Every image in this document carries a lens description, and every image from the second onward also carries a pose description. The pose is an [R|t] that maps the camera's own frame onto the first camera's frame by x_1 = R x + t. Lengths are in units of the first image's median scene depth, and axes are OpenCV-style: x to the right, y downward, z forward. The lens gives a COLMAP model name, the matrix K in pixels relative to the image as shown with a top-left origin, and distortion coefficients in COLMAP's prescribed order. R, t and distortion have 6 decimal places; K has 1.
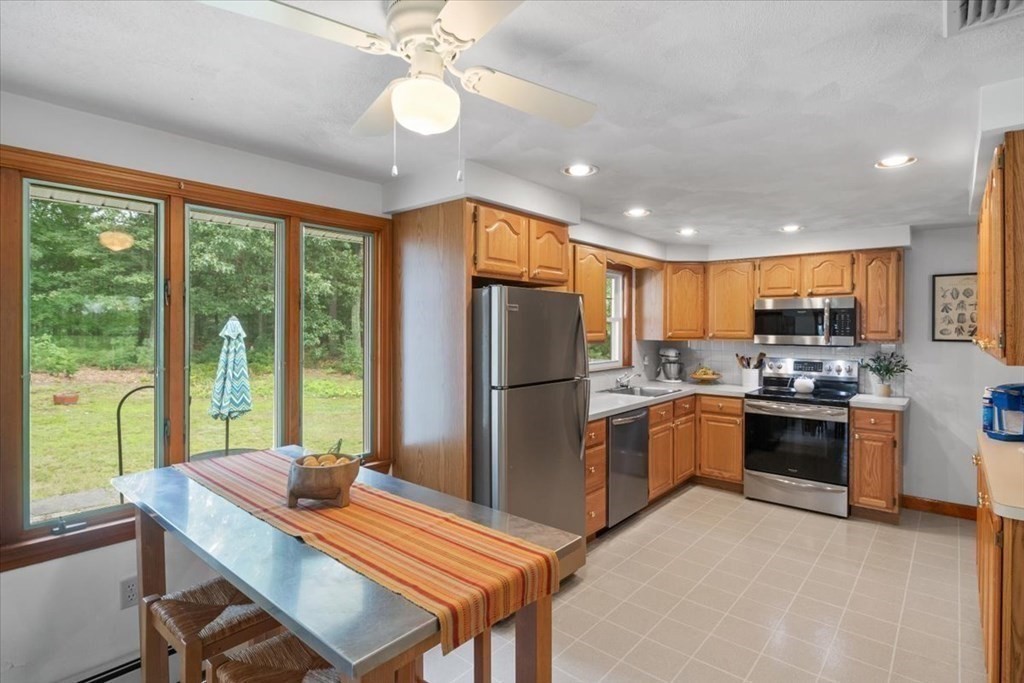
lens RADIAL K [[511.5, 0, 511.8], [0, 511.5, 327.9], [0, 0, 1]] dist [-0.013258, -0.000490]
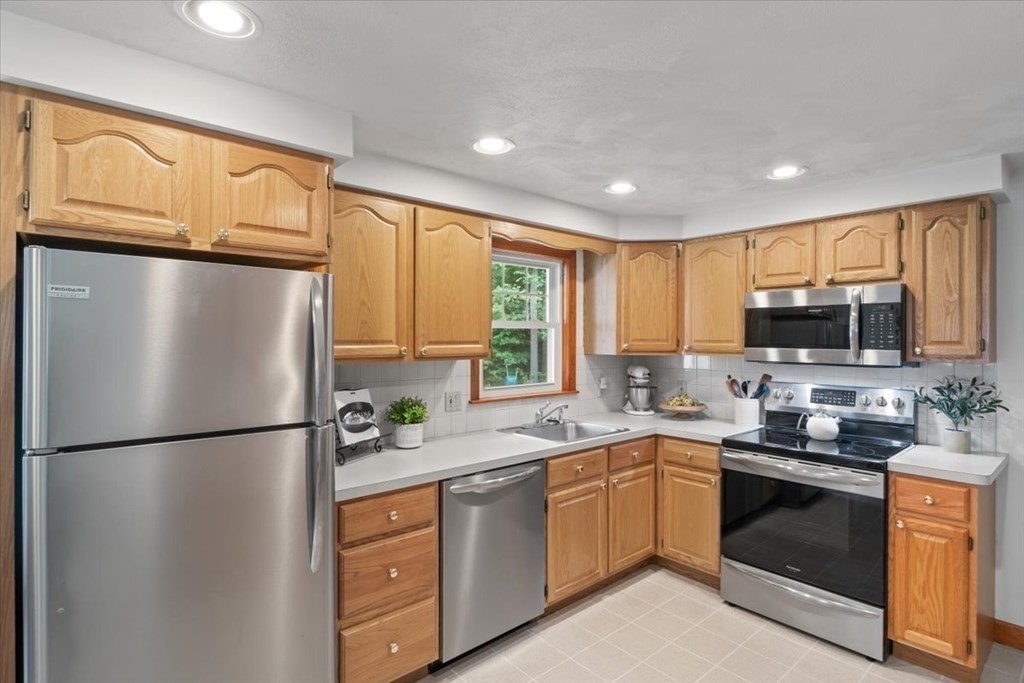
lens RADIAL K [[511.5, 0, 518.3], [0, 511.5, 338.2], [0, 0, 1]] dist [-0.013258, -0.000490]
pose [[0.990278, -0.000700, -0.139101, 0.316495], [0.000171, 0.999993, -0.003811, 0.004876], [0.139103, 0.003750, 0.990271, 0.354616]]
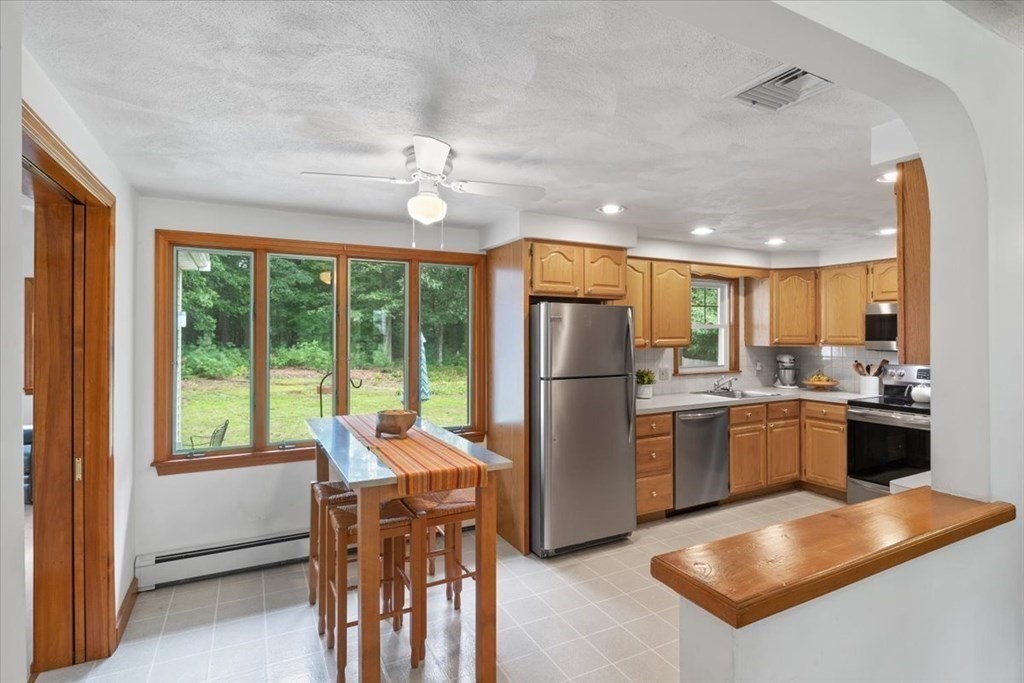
lens RADIAL K [[511.5, 0, 512.9], [0, 511.5, 330.5], [0, 0, 1]] dist [-0.013258, -0.000490]
pose [[0.927140, -0.005901, -0.374668, 0.244848], [0.002338, 0.999948, -0.009963, 0.002284], [0.374707, 0.008361, 0.927105, -0.168180]]
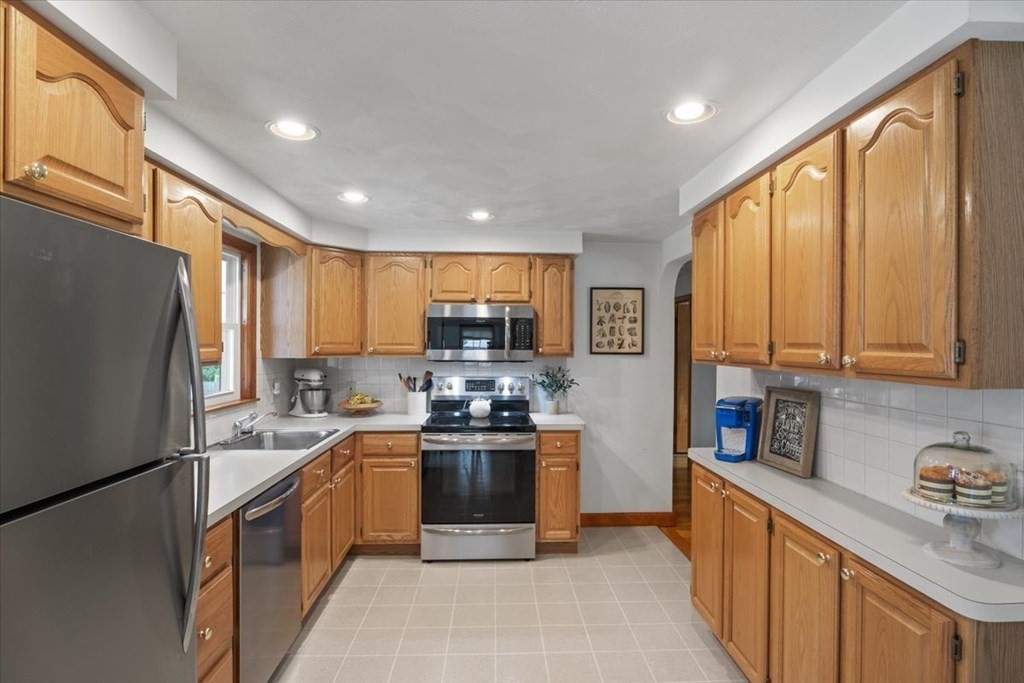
lens RADIAL K [[511.5, 0, 514.8], [0, 511.5, 347.7], [0, 0, 1]] dist [-0.013258, -0.000490]
pose [[0.725575, -0.004505, 0.688129, 0.034517], [-0.000173, 0.999977, 0.006729, 0.006761], [-0.688144, -0.005001, 0.725557, 0.377421]]
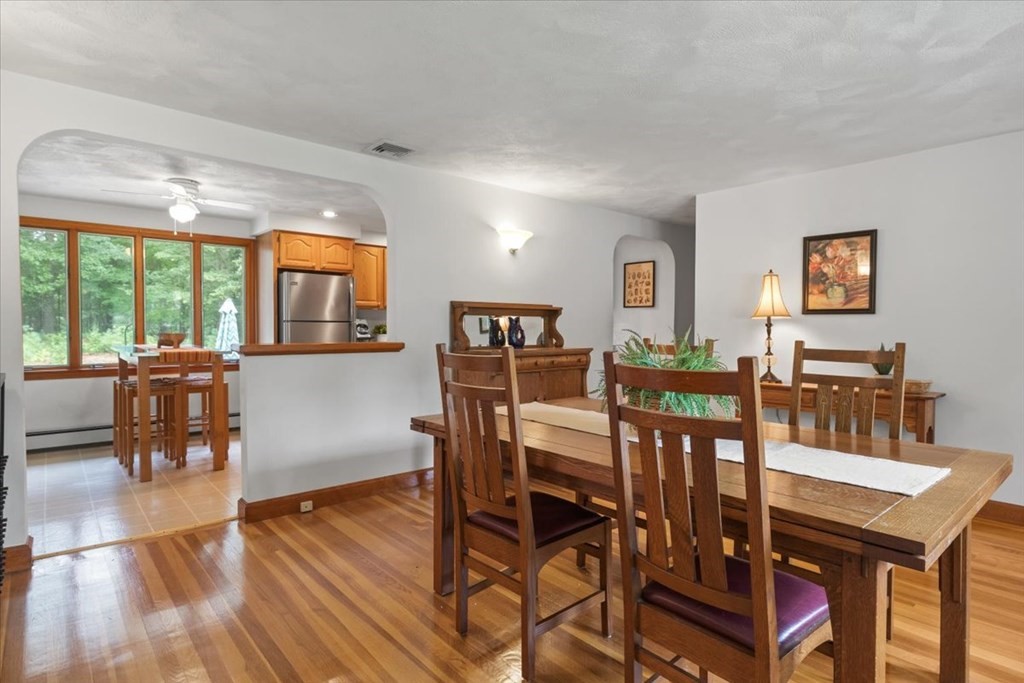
lens RADIAL K [[511.5, 0, 498.2], [0, 511.5, 330.9], [0, 0, 1]] dist [-0.013258, -0.000490]
pose [[0.990693, 0.004223, -0.136053, 0.670569], [-0.002008, 0.999863, 0.016419, 0.071647], [0.136104, -0.015993, 0.990565, -0.565802]]
